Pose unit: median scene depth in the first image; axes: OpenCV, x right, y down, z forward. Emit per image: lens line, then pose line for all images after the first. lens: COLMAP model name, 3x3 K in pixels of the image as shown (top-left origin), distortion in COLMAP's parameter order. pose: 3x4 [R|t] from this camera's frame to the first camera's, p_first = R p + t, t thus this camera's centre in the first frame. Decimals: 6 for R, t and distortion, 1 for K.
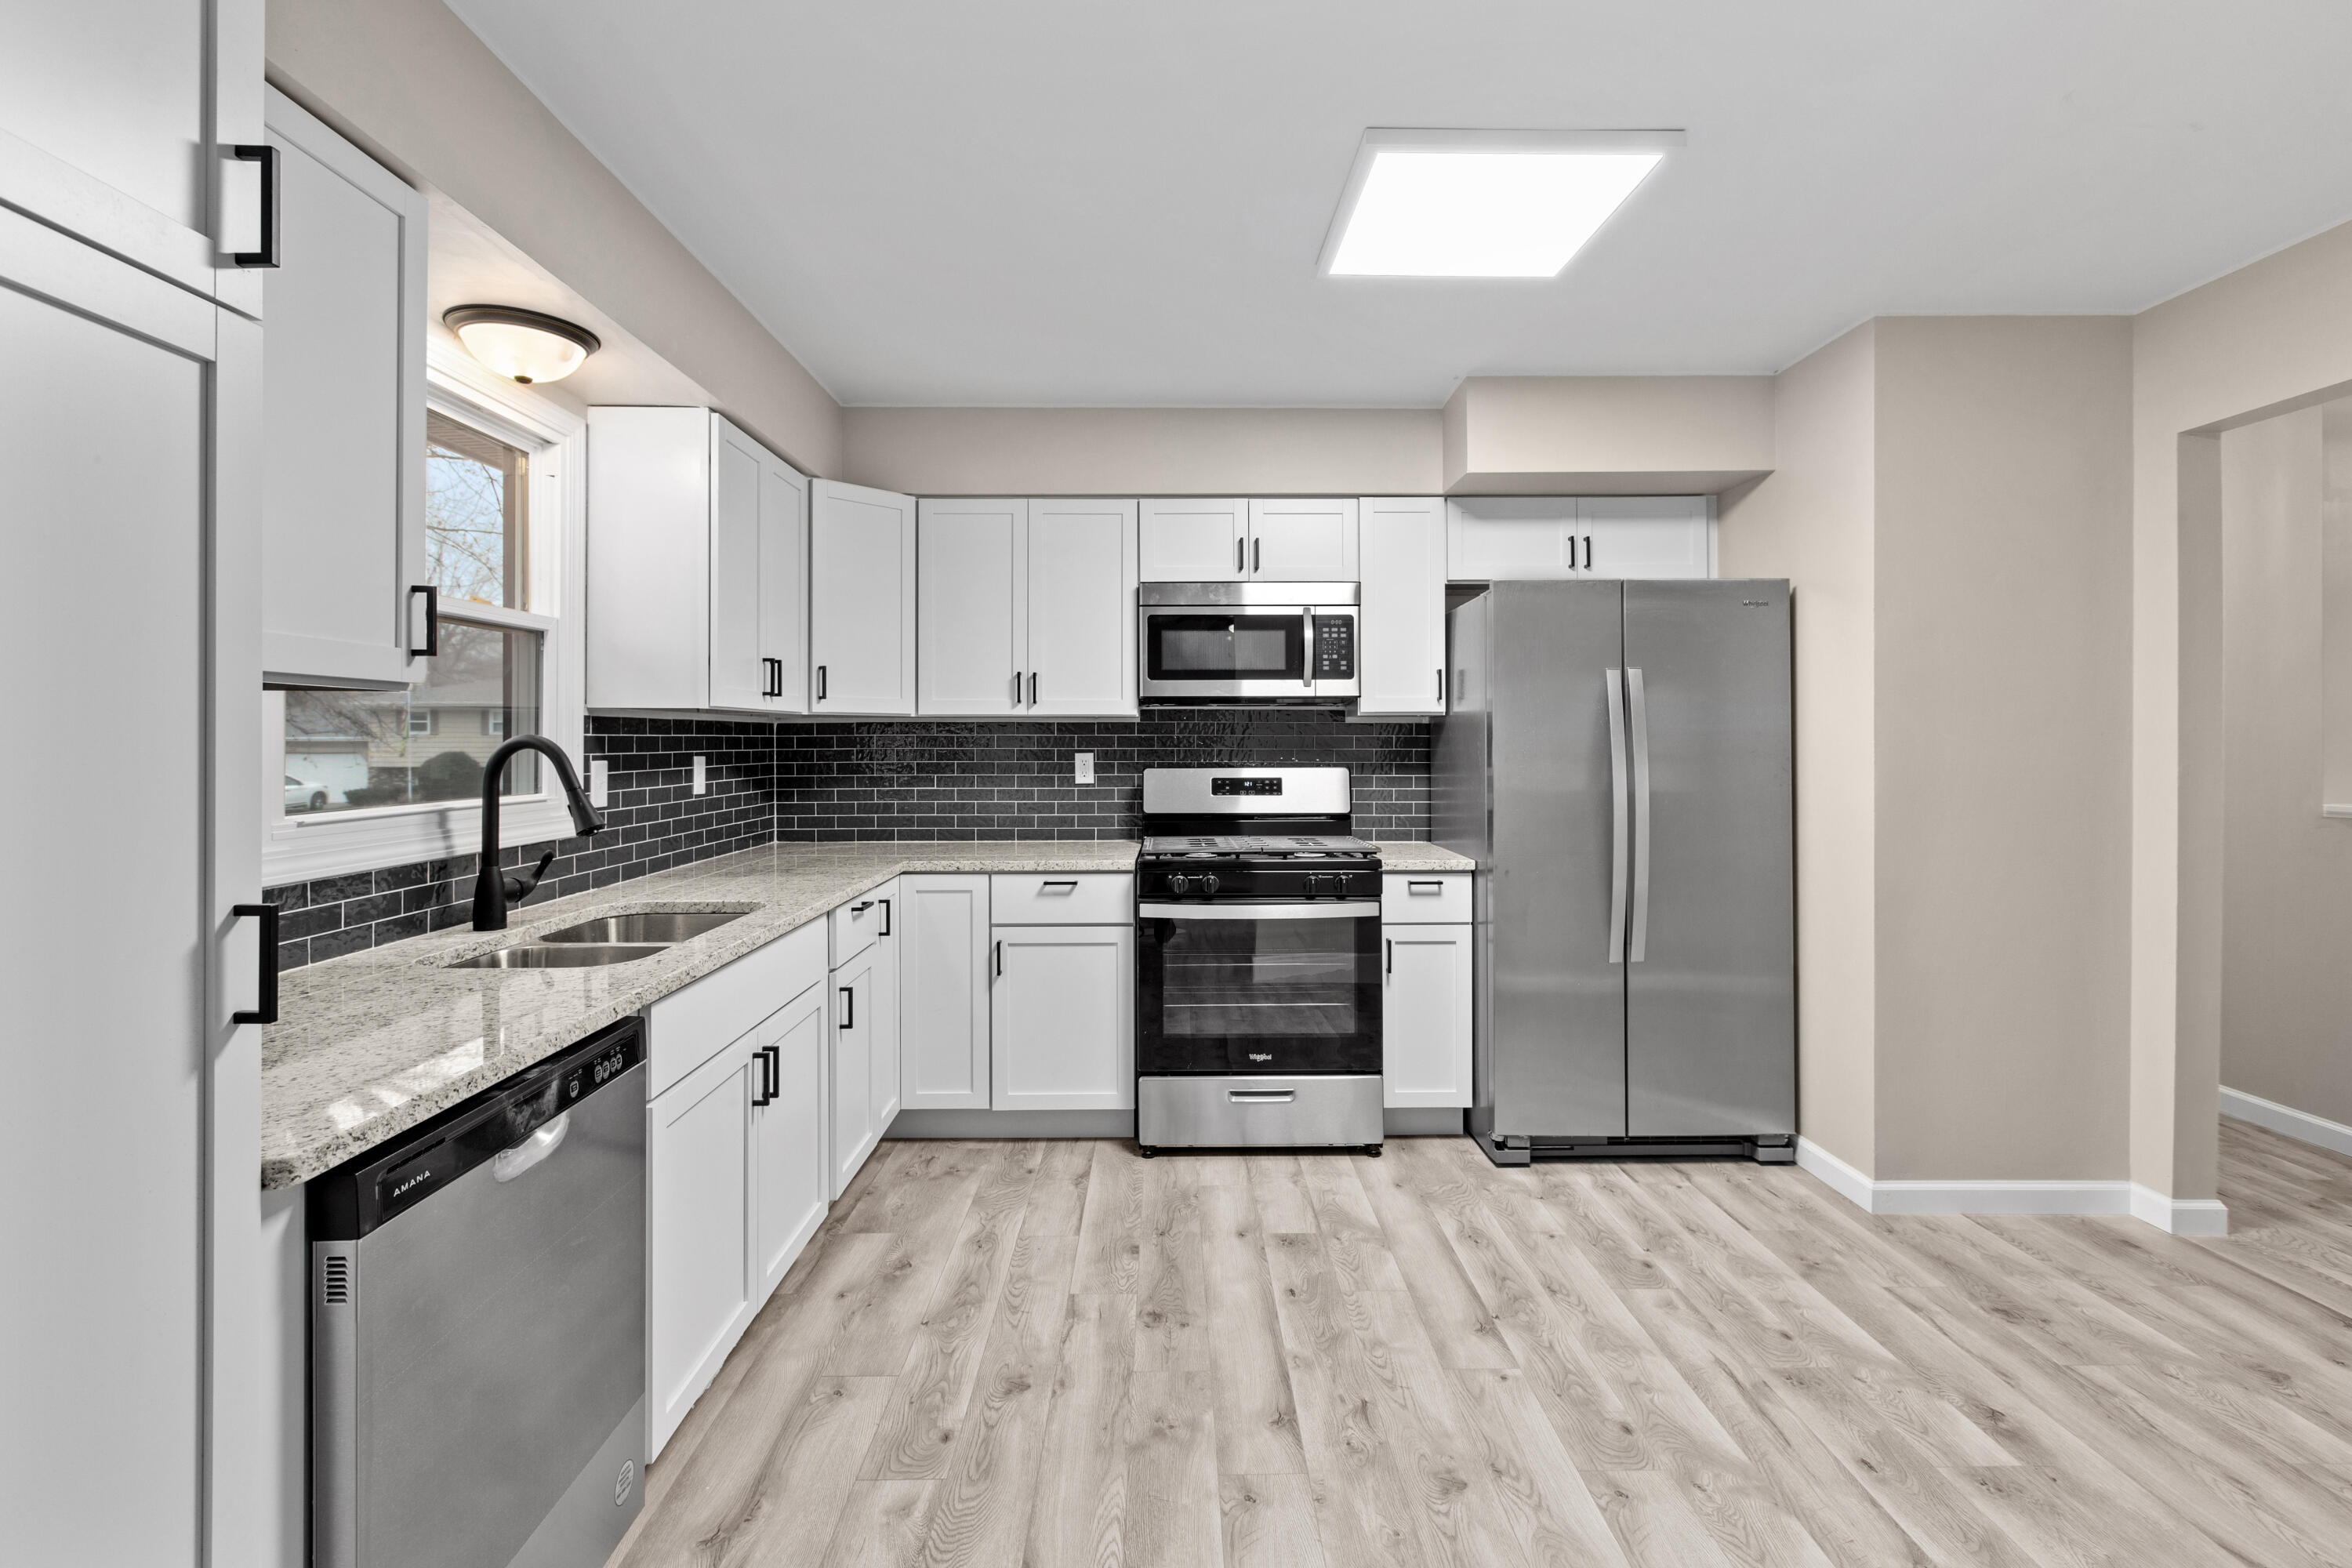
lens RADIAL K [[1067.6, 0, 1177.9], [0, 1067.6, 748.5], [0, 0, 1]] dist [0.005599, -0.001851]
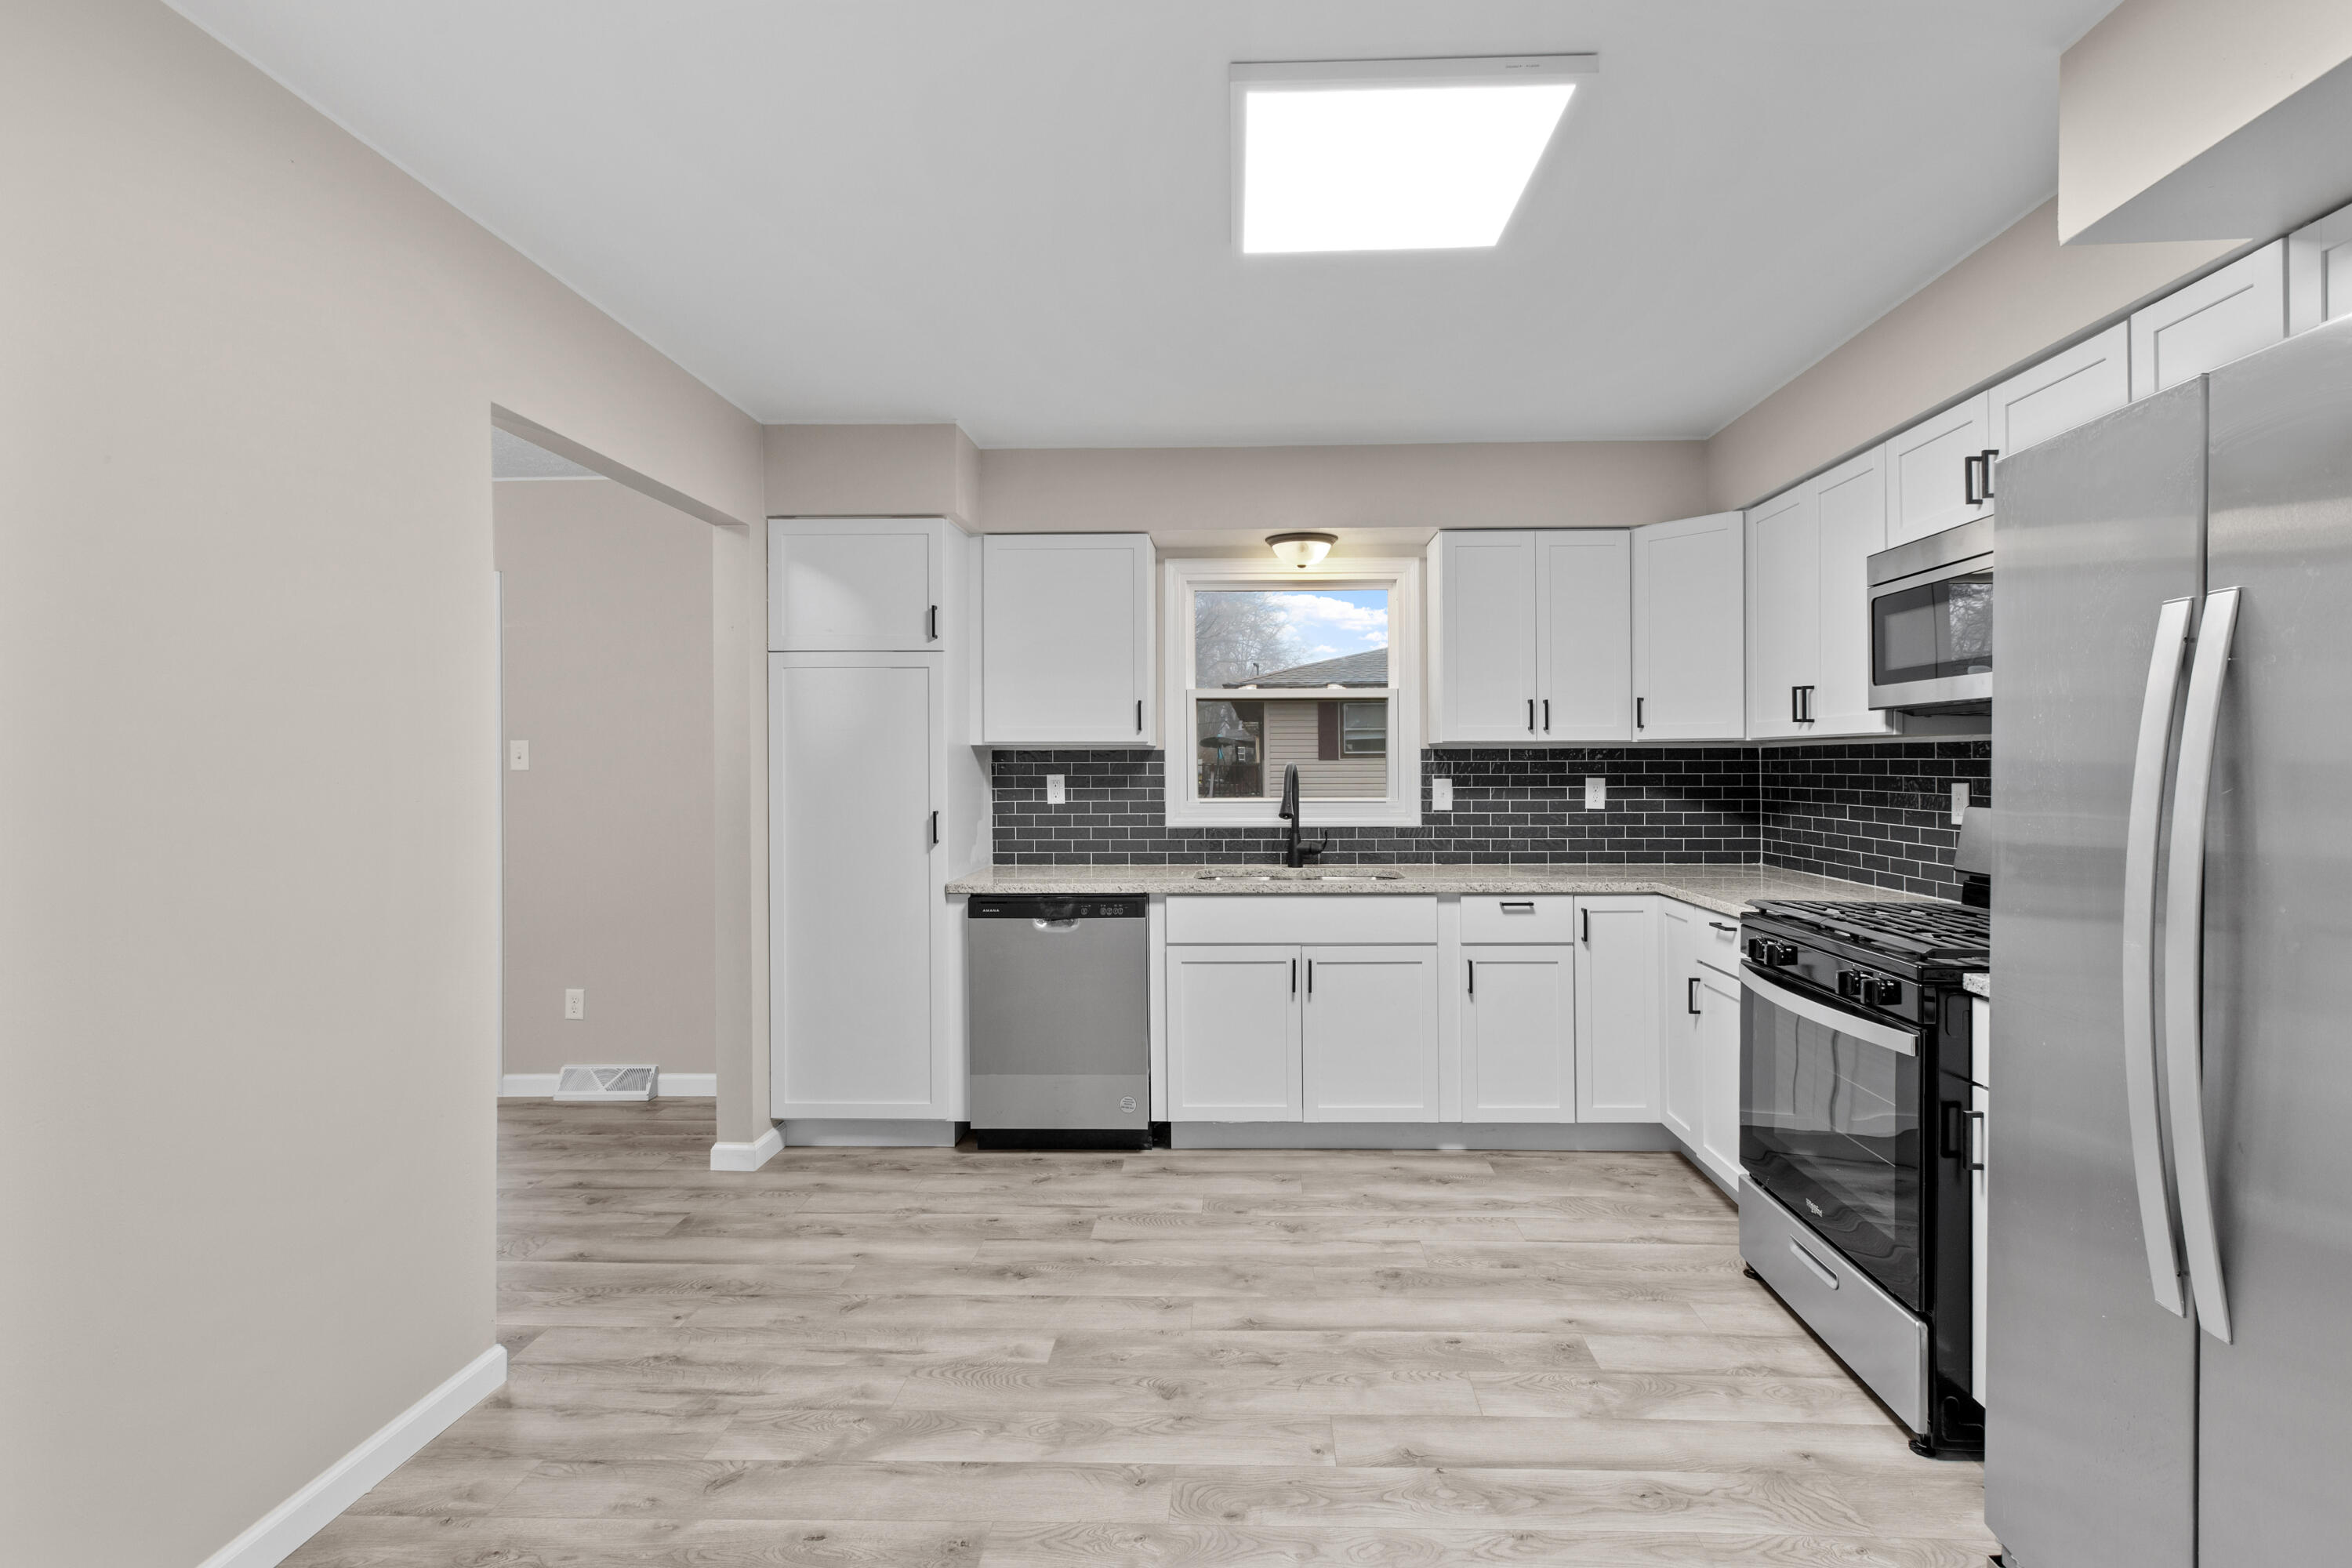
lens RADIAL K [[1067.6, 0, 1184.9], [0, 1067.6, 771.1], [0, 0, 1]] dist [0.005599, -0.001851]
pose [[-0.066135, 0.007854, -0.997780, 0.962634], [-0.006594, 0.999944, 0.008308, -0.008922], [0.997789, 0.007128, -0.066079, 0.731740]]
